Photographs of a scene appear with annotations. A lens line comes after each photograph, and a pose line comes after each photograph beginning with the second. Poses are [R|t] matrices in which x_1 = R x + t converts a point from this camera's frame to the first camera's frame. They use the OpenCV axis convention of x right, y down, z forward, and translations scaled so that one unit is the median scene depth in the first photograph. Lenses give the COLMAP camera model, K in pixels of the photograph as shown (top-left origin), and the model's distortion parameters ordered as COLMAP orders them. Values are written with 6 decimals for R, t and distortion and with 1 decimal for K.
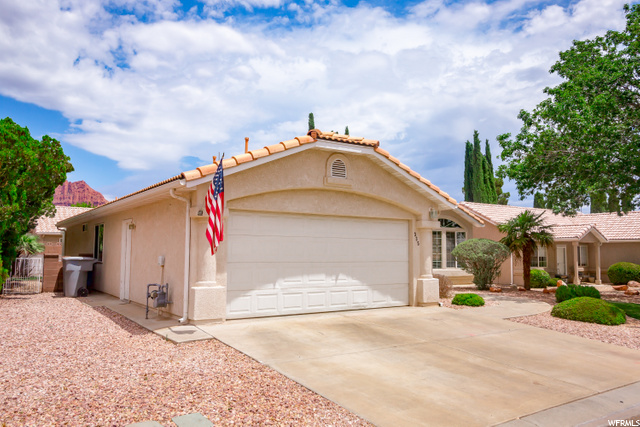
lens RADIAL K [[491.3, 0, 320.0], [0, 491.3, 213.5], [0, 0, 1]] dist [0.002051, -0.001139]
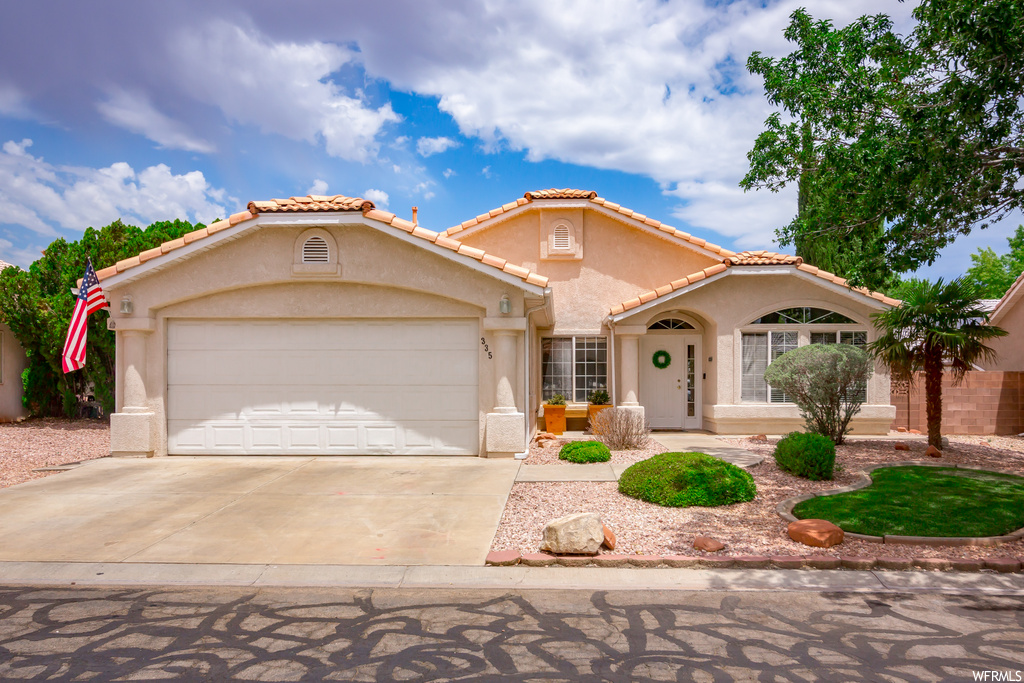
lens RADIAL K [[821.6, 0, 512.0], [0, 821.6, 360.4], [0, 0, 1]] dist [0.009490, 0.000862]
pose [[0.800103, -0.022150, -0.599454, 0.928757], [0.052100, 0.998108, 0.032659, 0.039390], [0.597596, -0.057361, 0.799743, 0.224910]]
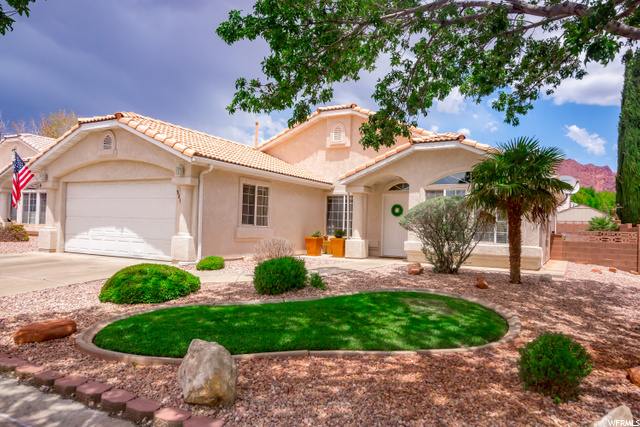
lens RADIAL K [[432.9, 0, 320.0], [0, 432.9, 213.5], [0, 0, 1]] dist [0.003962, 0.000837]
pose [[0.461100, -0.021668, -0.887084, 1.242390], [0.041892, 0.999119, -0.002630, 0.112641], [0.886359, -0.035949, 0.461601, 0.940830]]
